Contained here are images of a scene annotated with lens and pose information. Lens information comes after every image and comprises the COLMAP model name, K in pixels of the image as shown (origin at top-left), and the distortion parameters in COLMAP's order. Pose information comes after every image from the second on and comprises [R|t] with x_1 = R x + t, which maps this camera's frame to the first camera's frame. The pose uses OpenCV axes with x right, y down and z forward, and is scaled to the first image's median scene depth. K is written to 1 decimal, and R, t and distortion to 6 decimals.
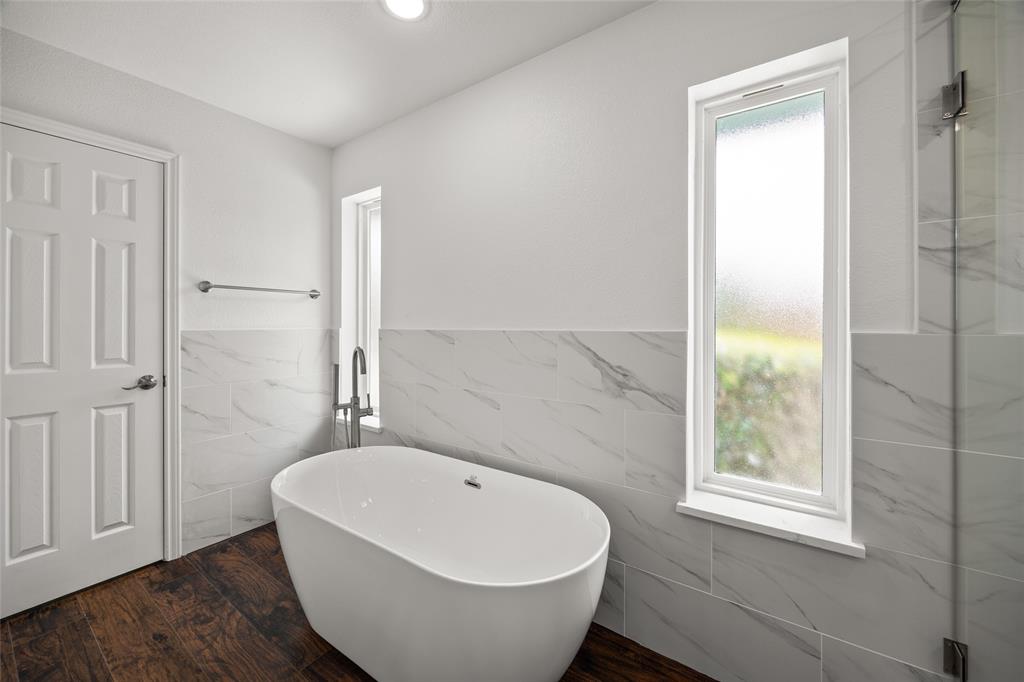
lens RADIAL K [[391.0, 0, 505.3], [0, 391.0, 327.6], [0, 0, 1]] dist [-0.003487, 0.000491]
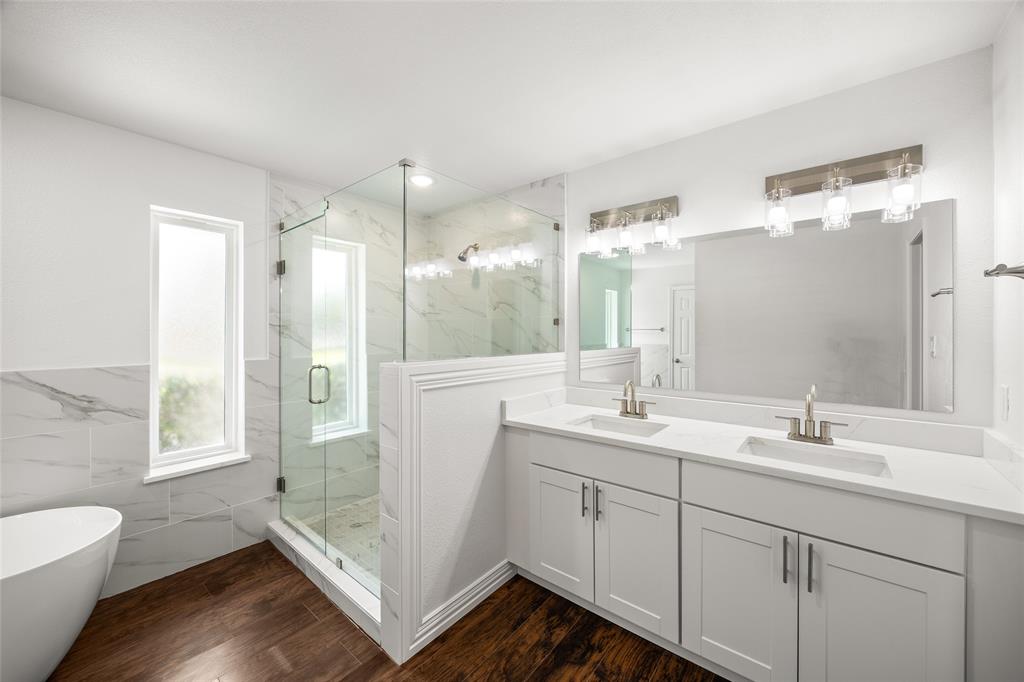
lens RADIAL K [[391.0, 0, 518.8], [0, 391.0, 331.5], [0, 0, 1]] dist [-0.003487, 0.000491]
pose [[0.066953, -0.001894, 0.997754, -1.264654], [-0.001879, 0.999996, 0.002024, -0.165267], [-0.997754, -0.002010, 0.066950, -0.718653]]
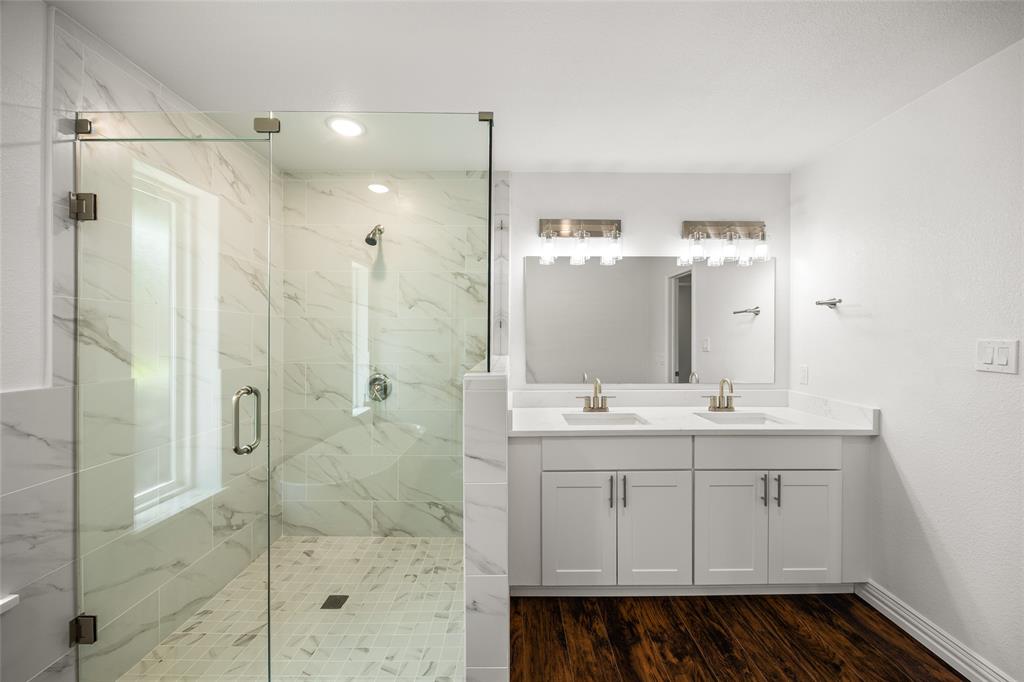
lens RADIAL K [[391.0, 0, 522.0], [0, 391.0, 335.6], [0, 0, 1]] dist [-0.003487, 0.000491]
pose [[-0.588411, -0.004601, 0.808549, -0.763984], [-0.006462, 0.999979, 0.000987, -0.154538], [-0.808536, -0.004644, -0.588428, 0.533113]]
